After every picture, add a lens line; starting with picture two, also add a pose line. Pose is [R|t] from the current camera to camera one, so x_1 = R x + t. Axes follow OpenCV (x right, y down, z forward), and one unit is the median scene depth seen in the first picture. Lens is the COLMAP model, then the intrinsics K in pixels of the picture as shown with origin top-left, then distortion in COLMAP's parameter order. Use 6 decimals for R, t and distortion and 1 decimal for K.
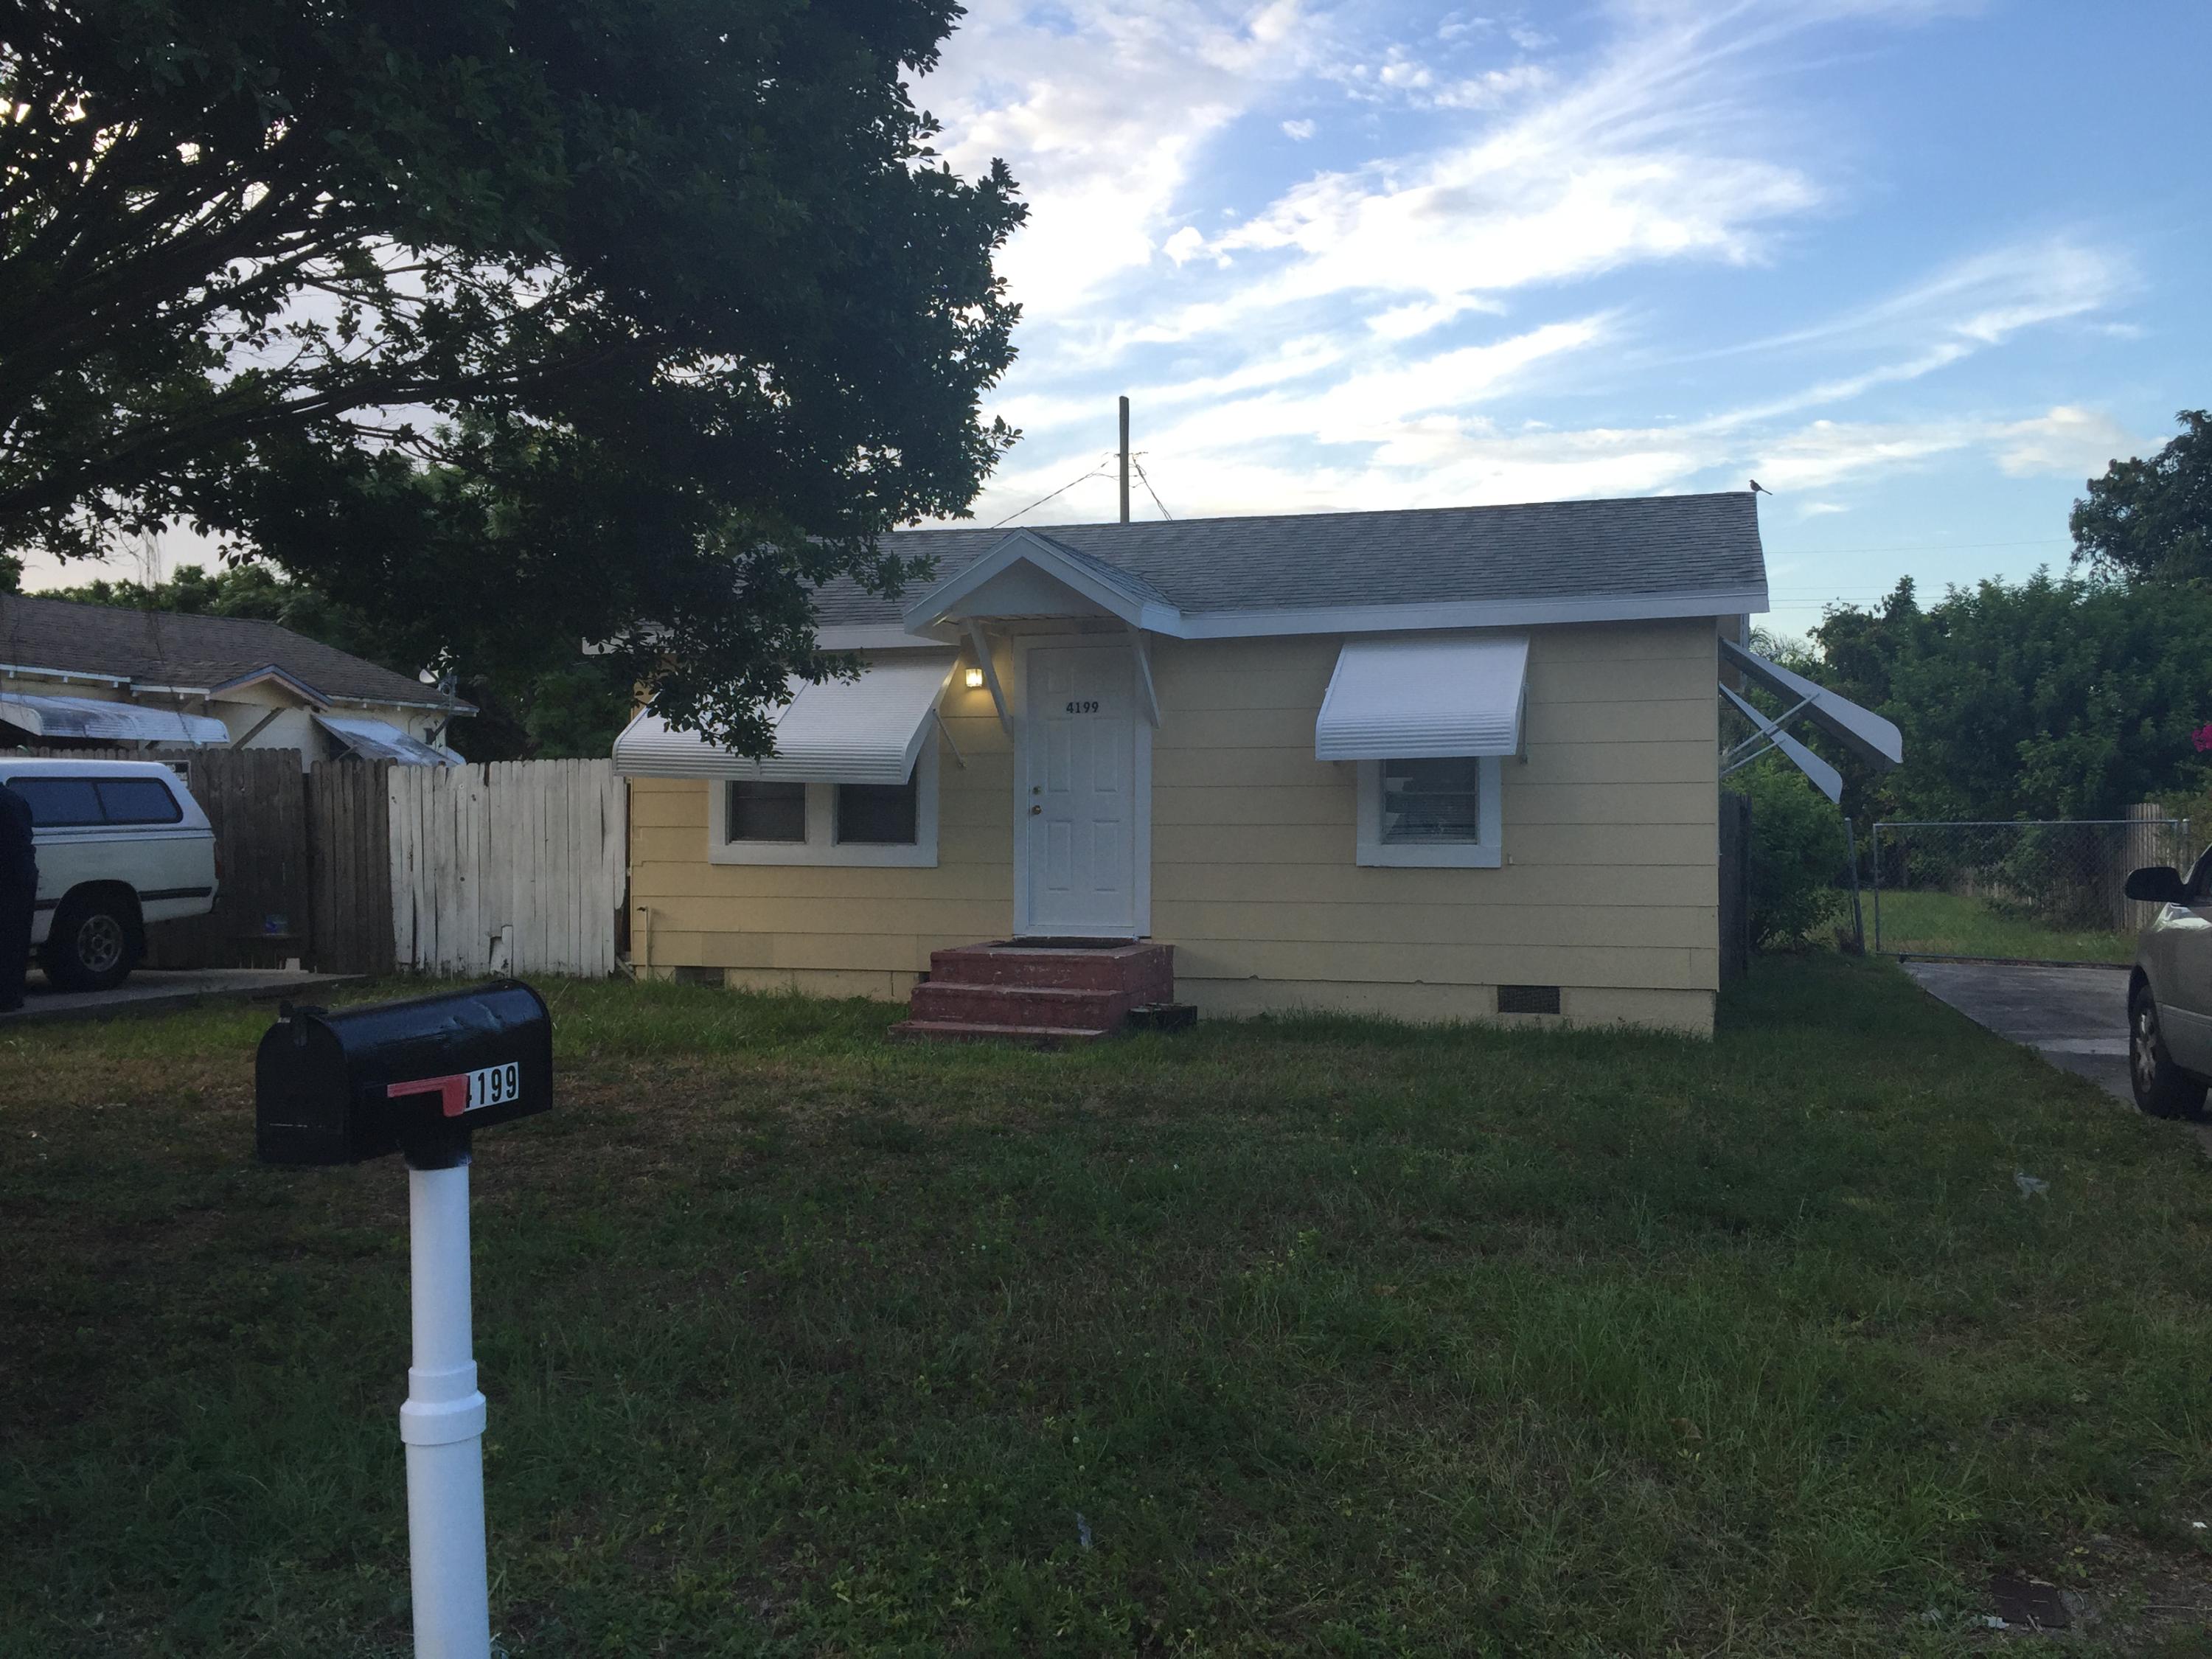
lens RADIAL K [[1932.2, 0, 1106.0], [0, 1932.2, 829.5], [0, 0, 1]] dist [0.037235, -0.126880]
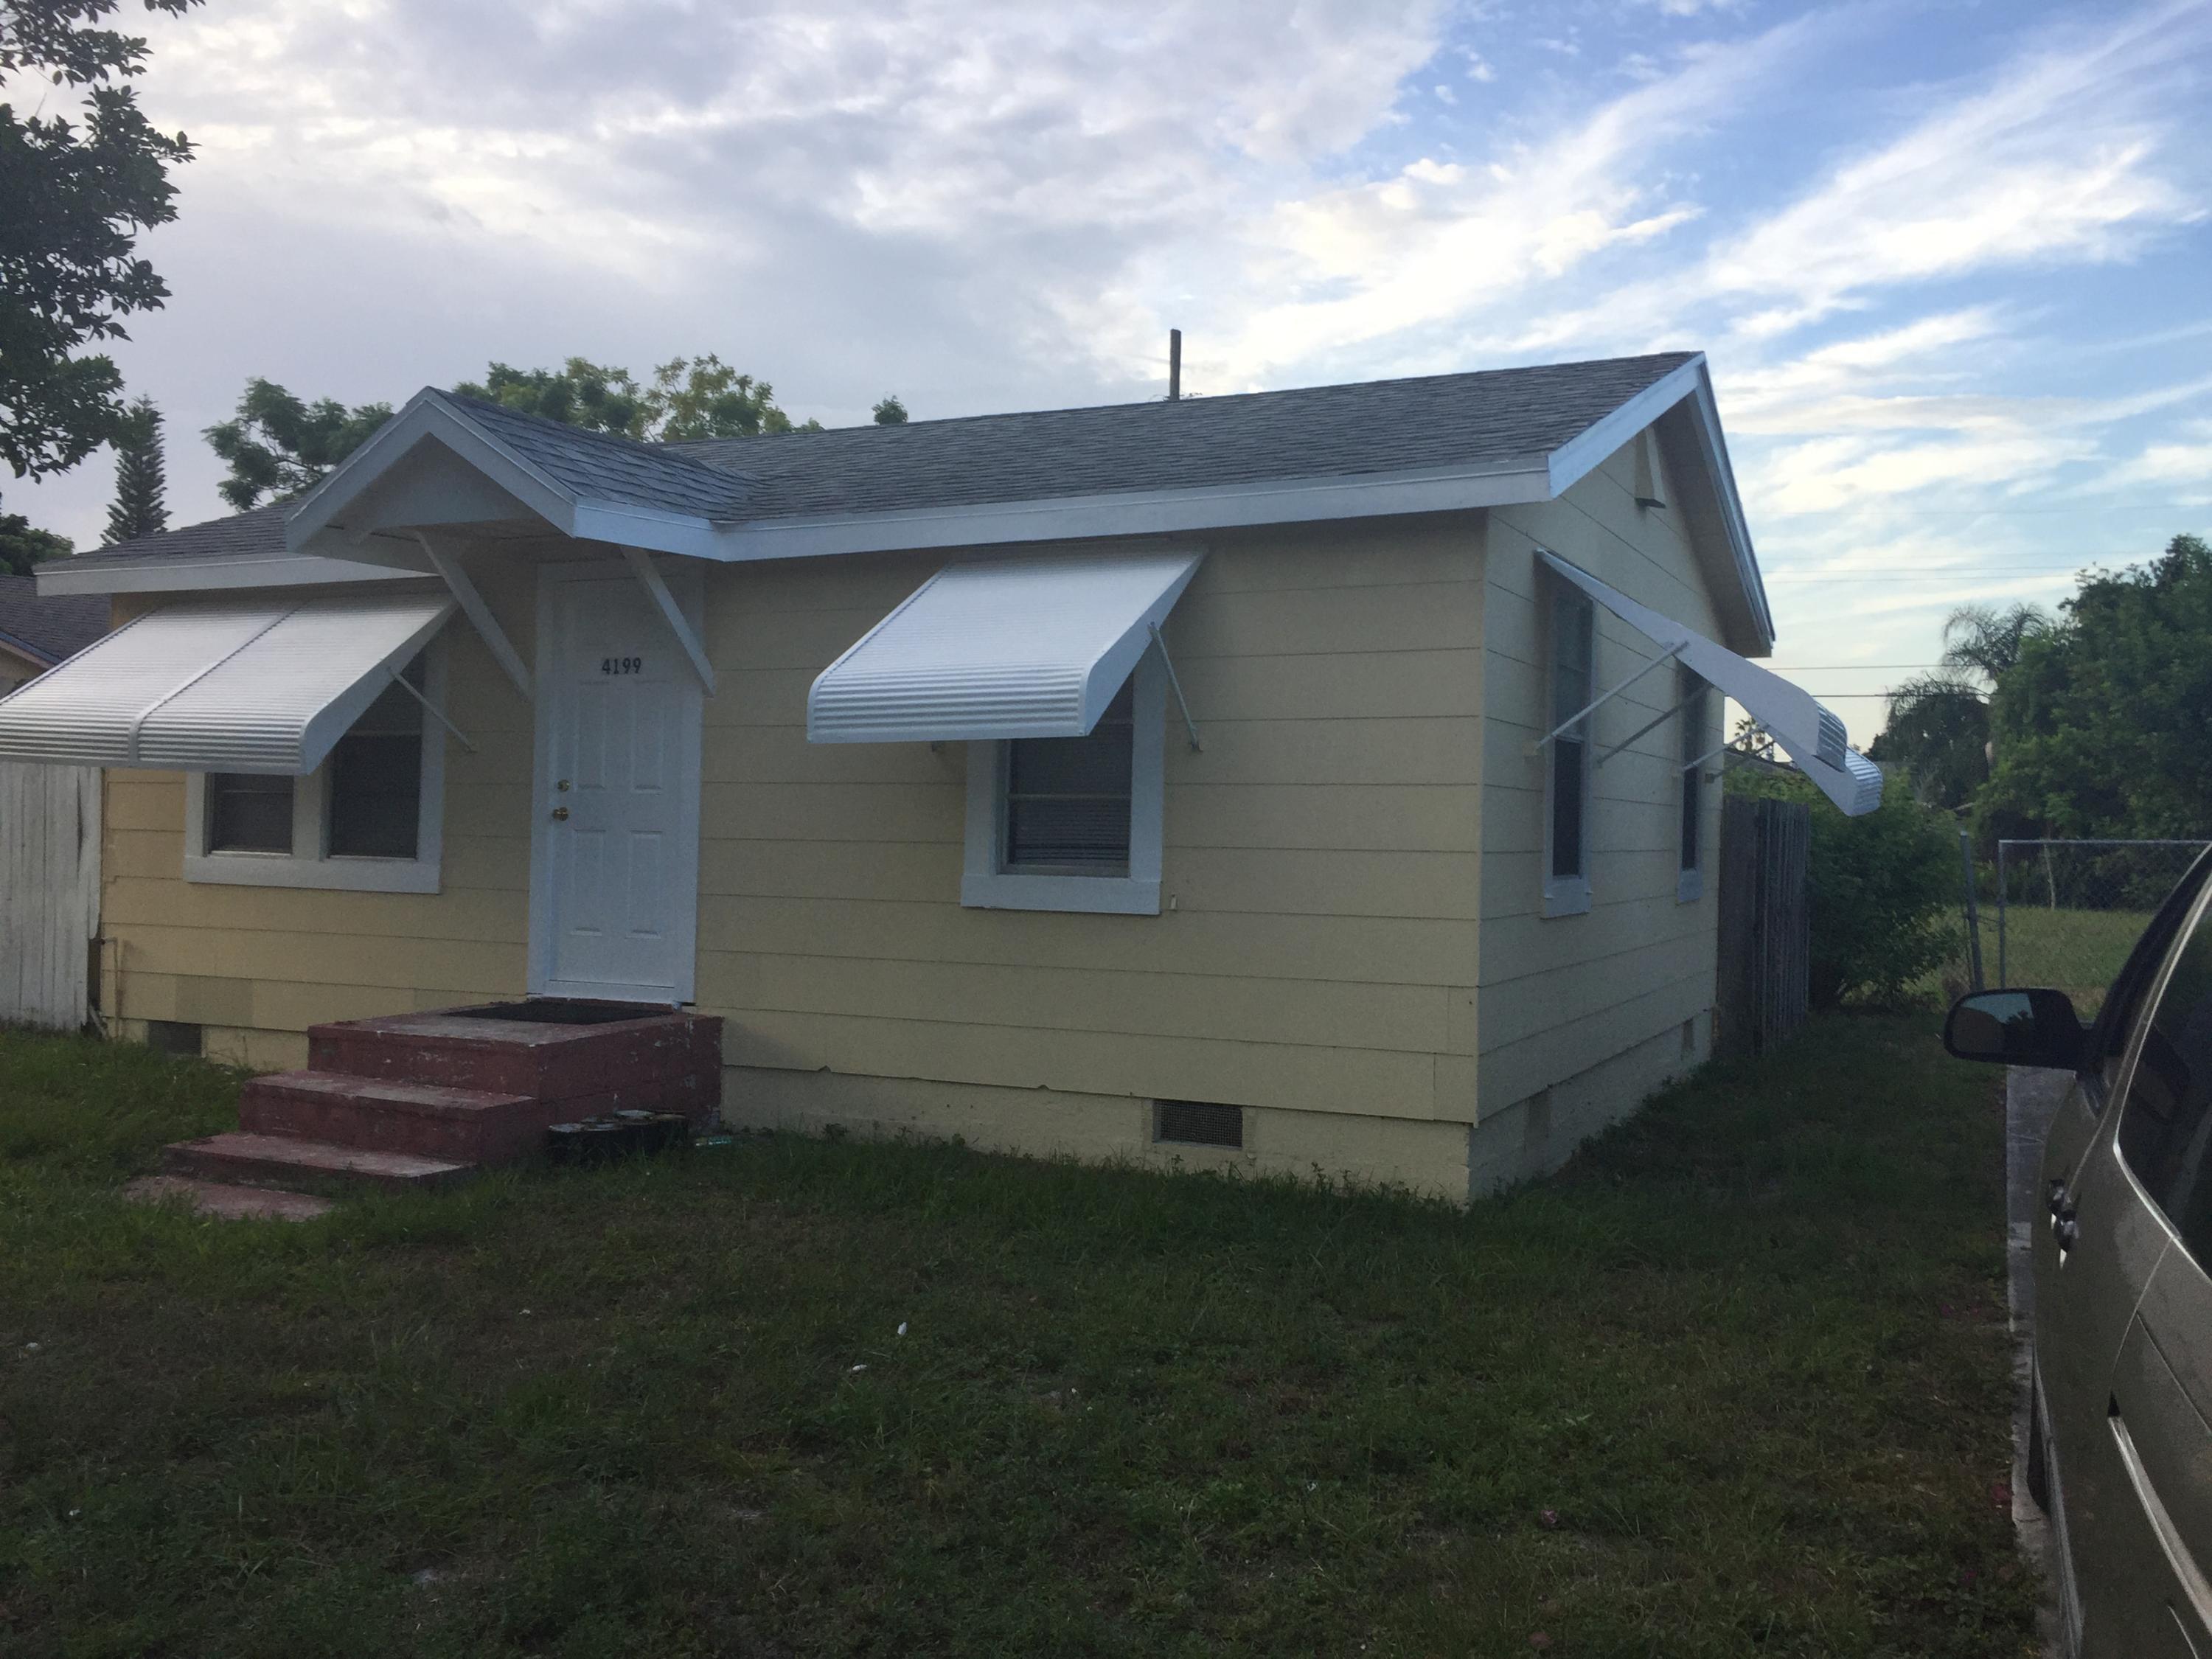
lens RADIAL K [[1941.9, 0, 1154.0], [0, 1941.9, 757.1], [0, 0, 1]] dist [0.033091, -0.097563]
pose [[0.990873, 0.006891, -0.134621, 0.259966], [-0.011319, 0.999419, -0.032154, -0.010080], [0.134321, 0.033384, 0.990375, 0.327931]]
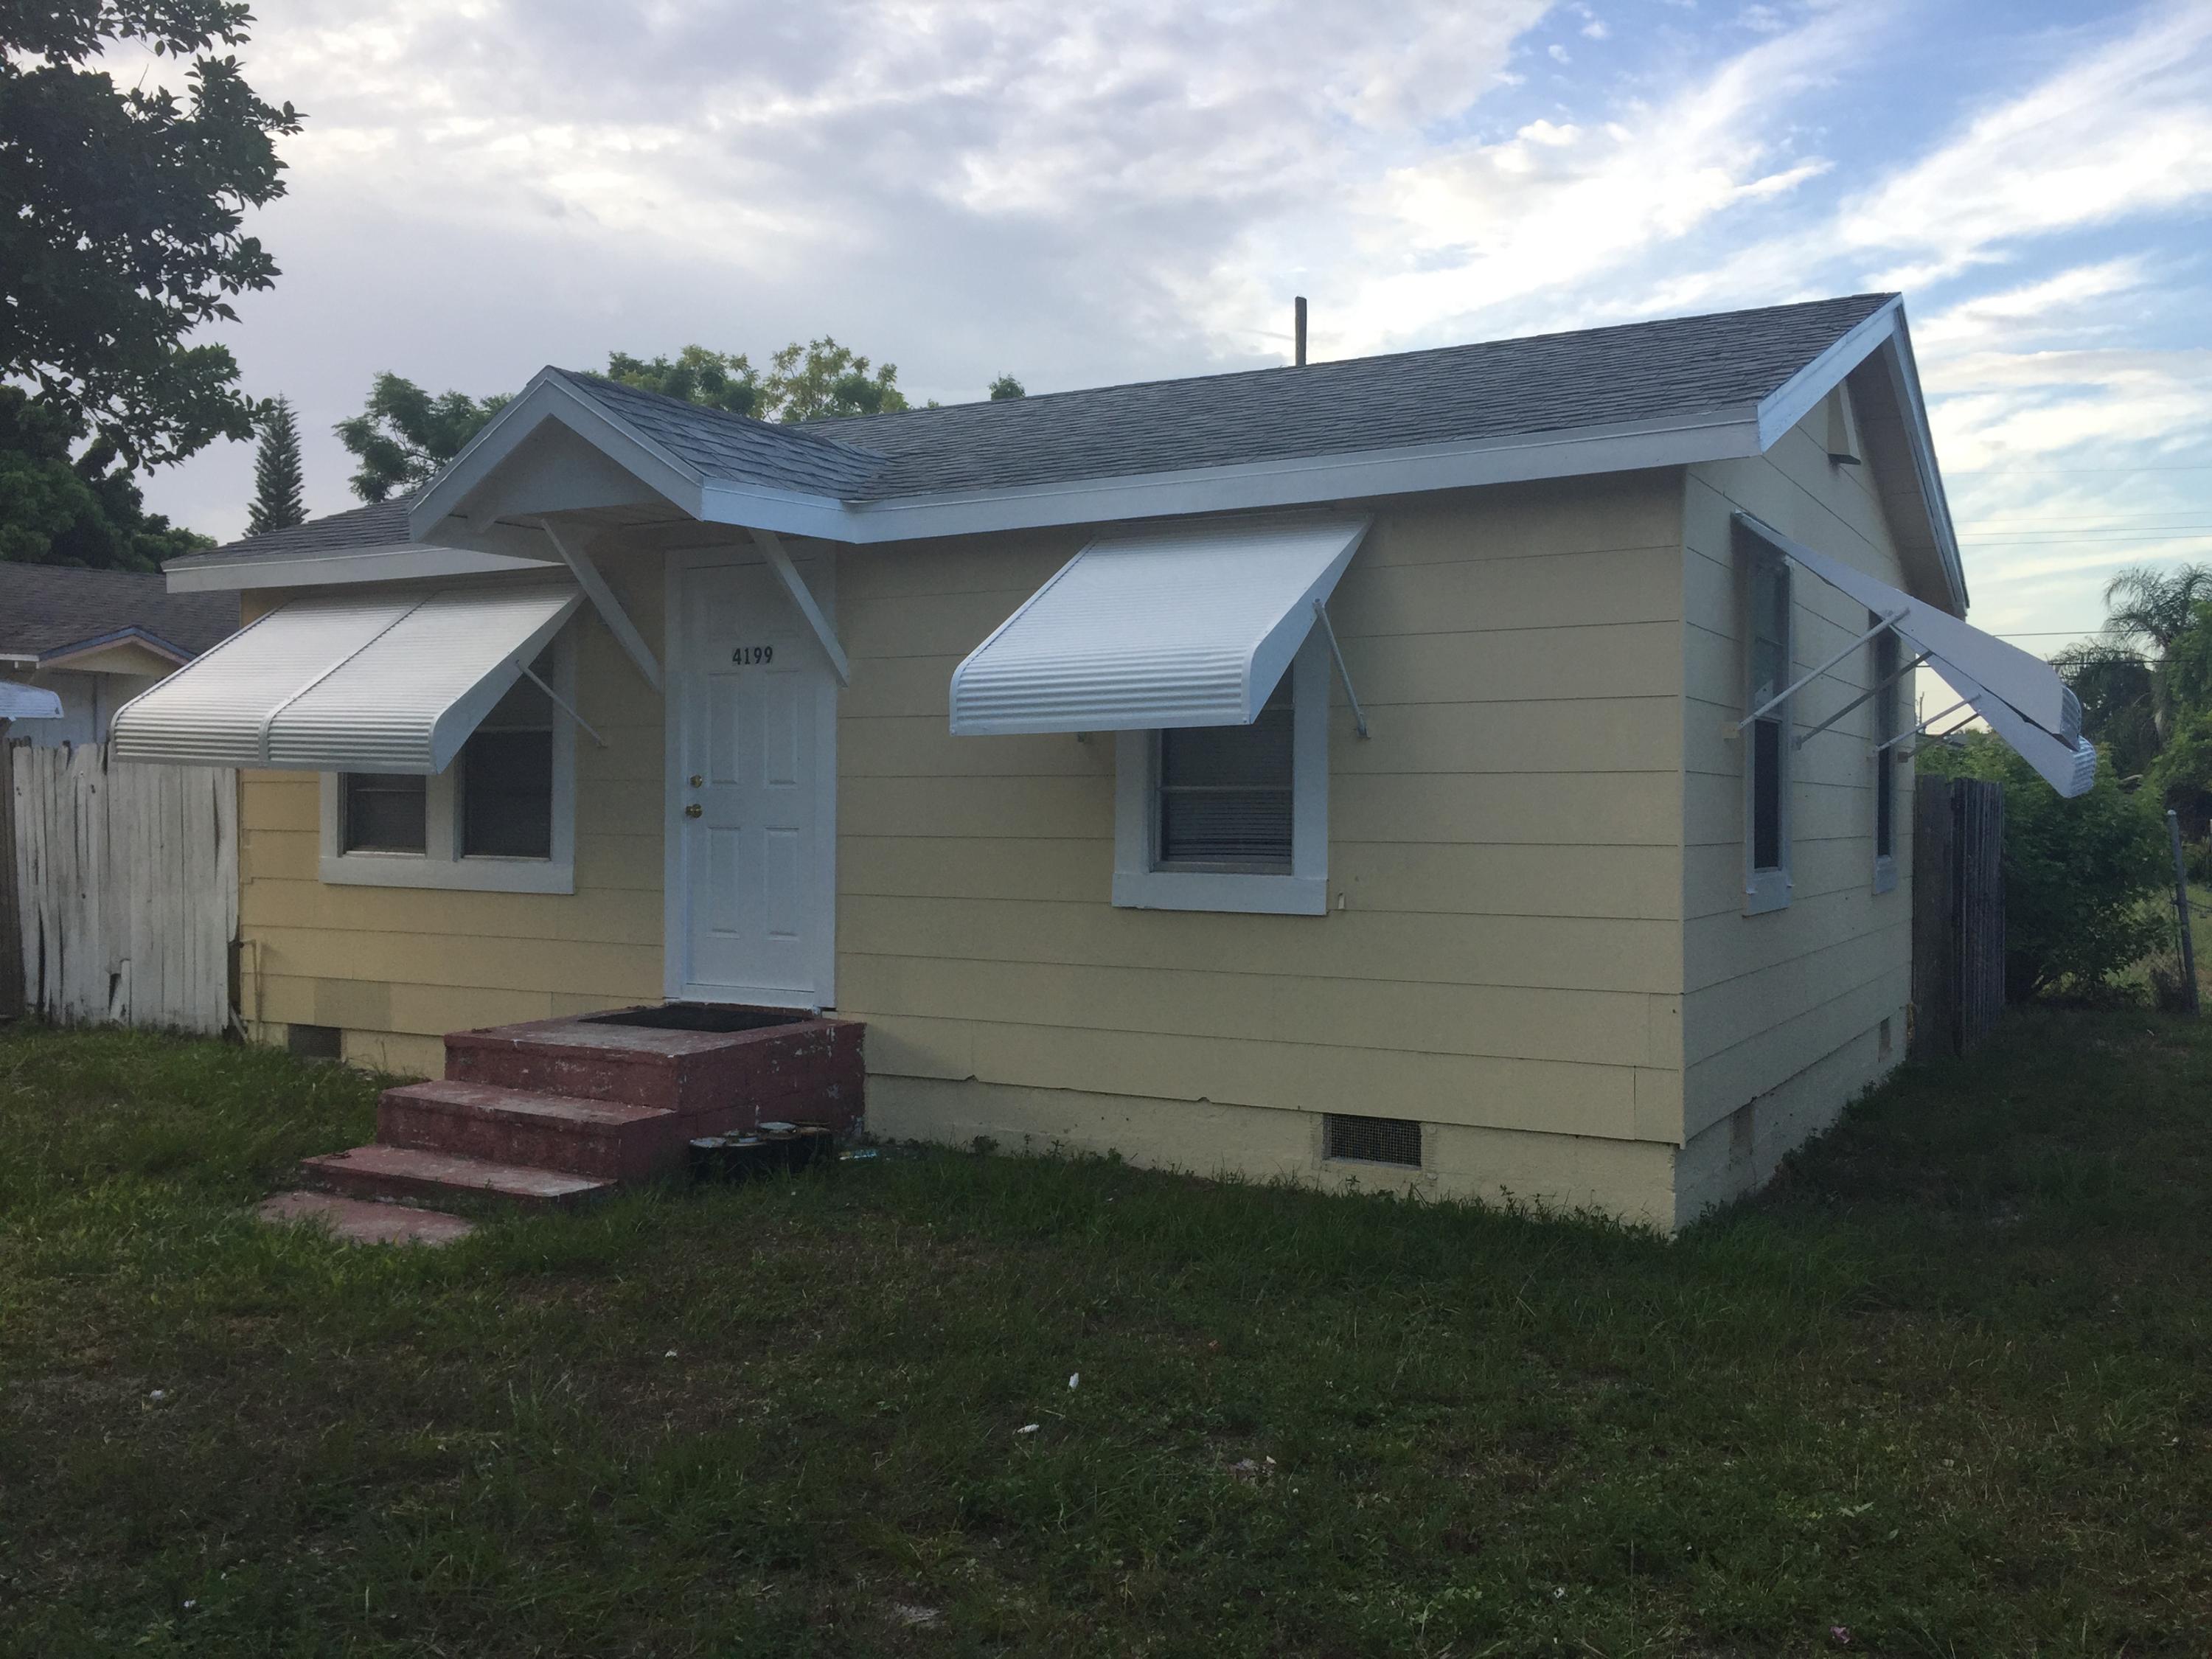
lens RADIAL K [[1932.2, 0, 1106.0], [0, 1932.2, 829.5], [0, 0, 1]] dist [0.037235, -0.126880]
pose [[0.976051, 0.004891, -0.217485, 0.239750], [-0.001456, 0.999872, 0.015955, -0.014283], [0.217536, -0.015257, 0.975933, 0.369611]]
